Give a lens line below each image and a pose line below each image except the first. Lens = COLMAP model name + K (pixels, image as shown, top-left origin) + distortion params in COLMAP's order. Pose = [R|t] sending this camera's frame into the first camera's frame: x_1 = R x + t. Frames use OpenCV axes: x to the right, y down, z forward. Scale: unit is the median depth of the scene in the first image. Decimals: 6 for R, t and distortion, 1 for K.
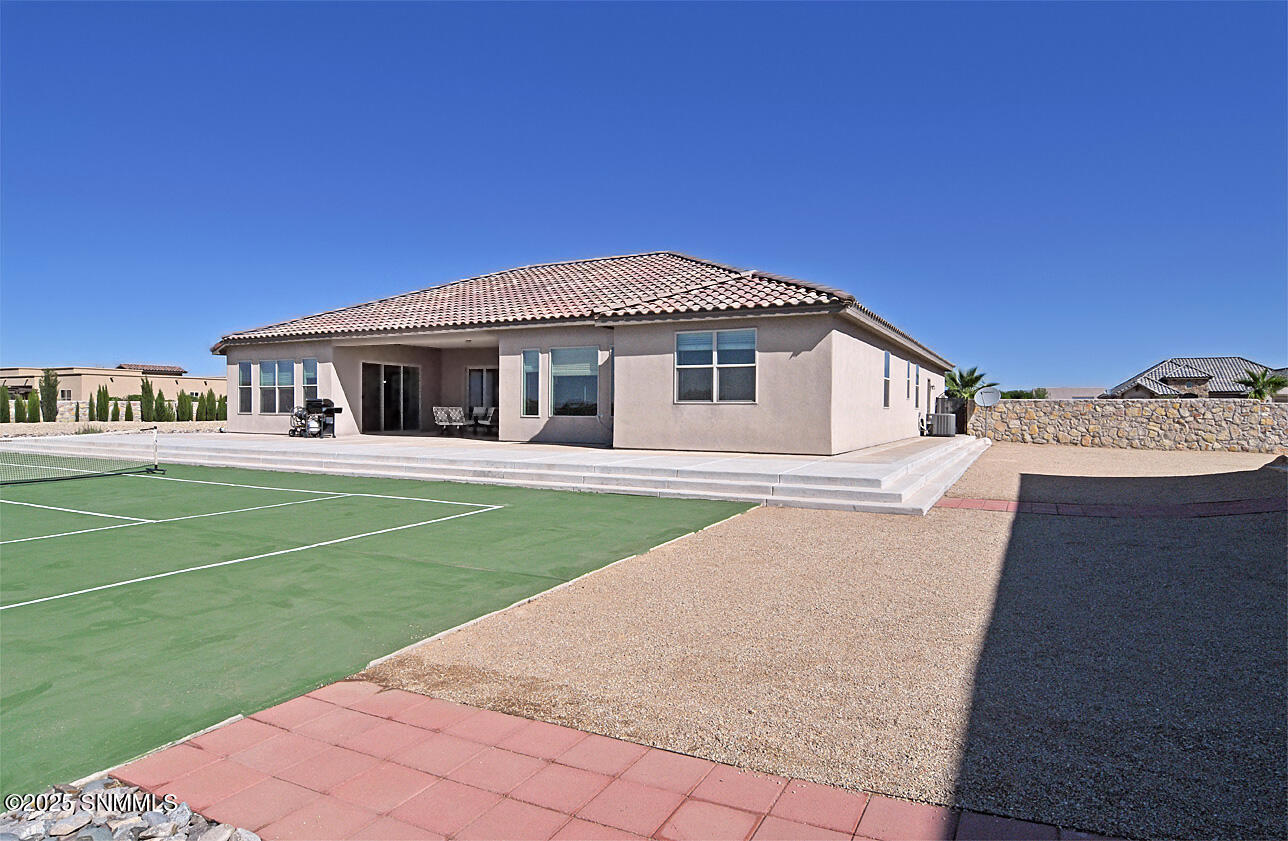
lens RADIAL K [[741.3, 0, 638.4], [0, 741.3, 427.8], [0, 0, 1]] dist [0.000800, 0.000333]
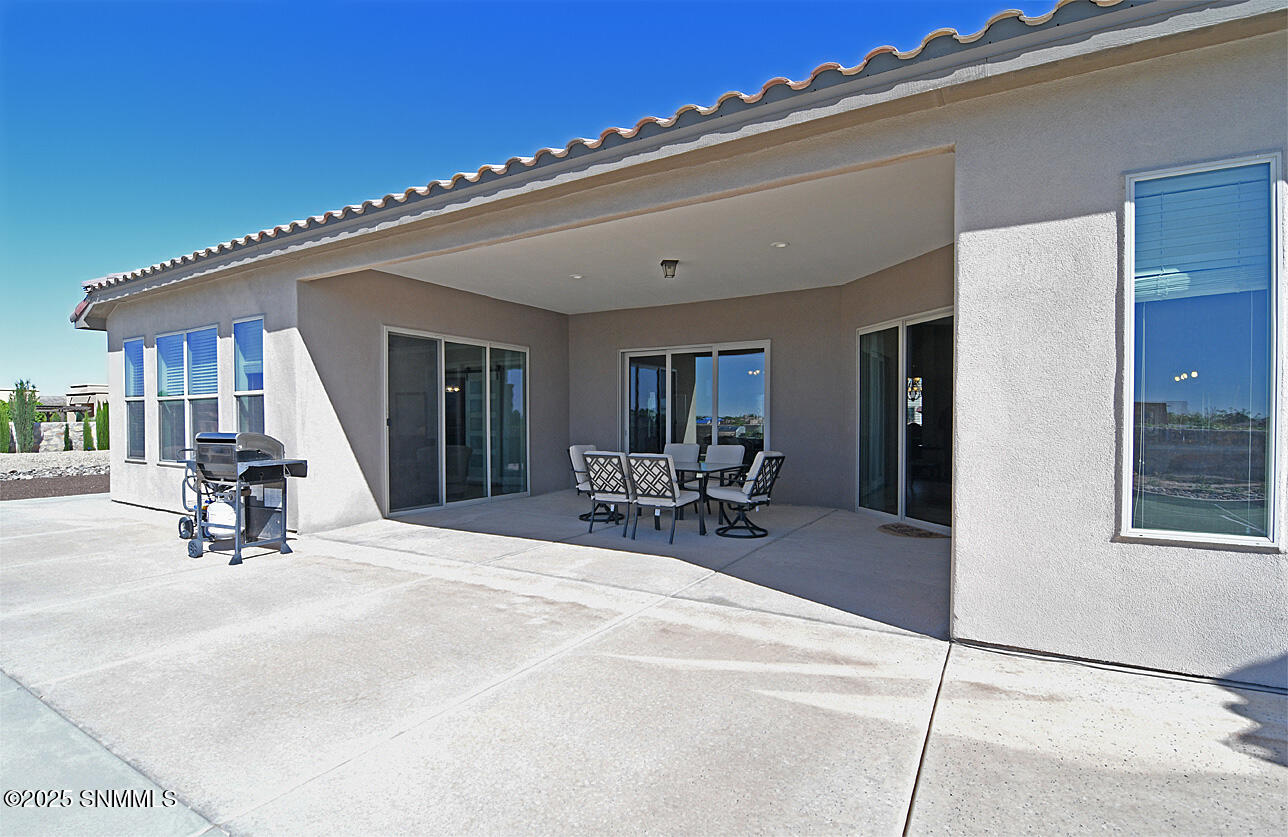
lens RADIAL K [[633.4, 0, 646.2], [0, 633.4, 421.7], [0, 0, 1]] dist [-0.004298, -0.000729]
pose [[0.998339, -0.009238, -0.056871, -0.234055], [0.008119, 0.999769, -0.019881, -0.036172], [0.057041, 0.019387, 0.998184, 0.721381]]
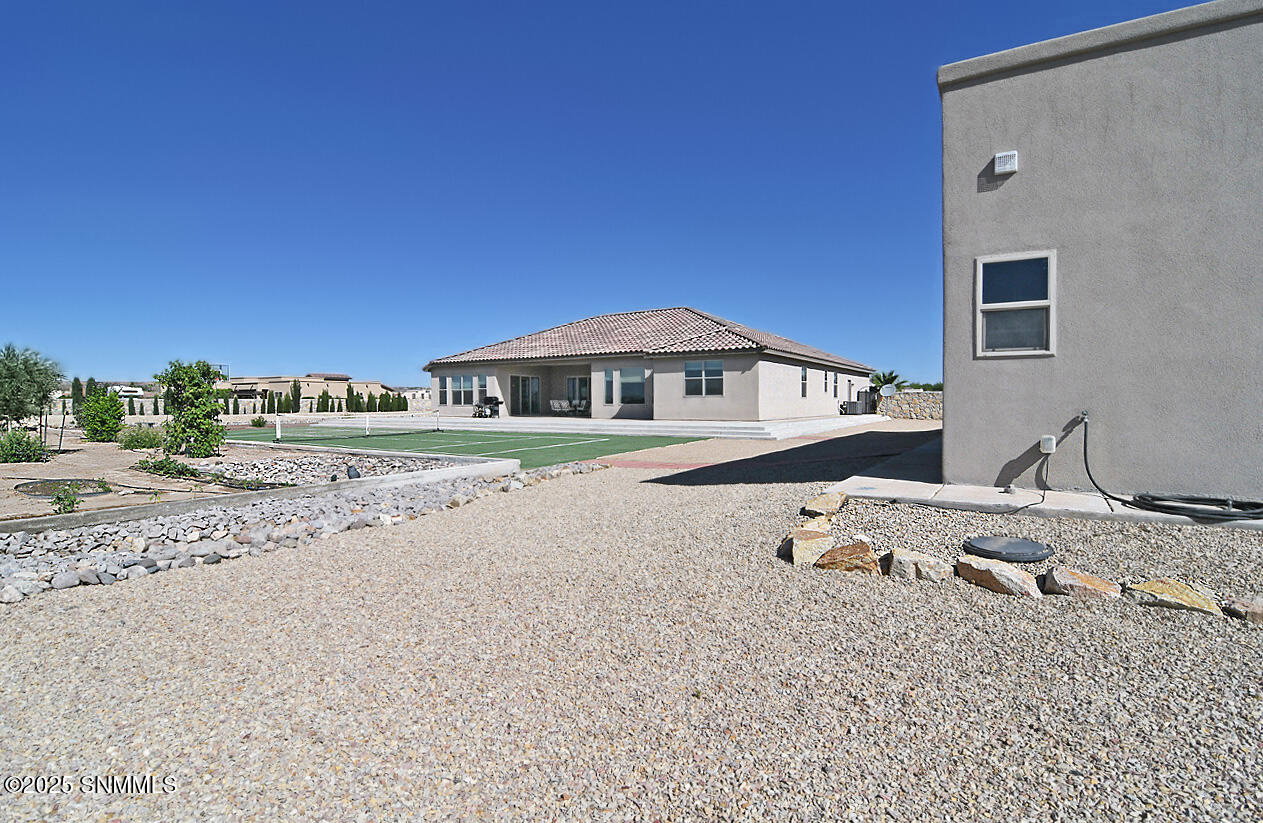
lens RADIAL K [[621.1, 0, 627.0], [0, 621.1, 408.8], [0, 0, 1]] dist [-0.004298, -0.000729]
pose [[0.996938, -0.009630, -0.077599, 0.017606], [0.008543, 0.999861, -0.014335, 0.015482], [0.077727, 0.013628, 0.996882, -0.472476]]
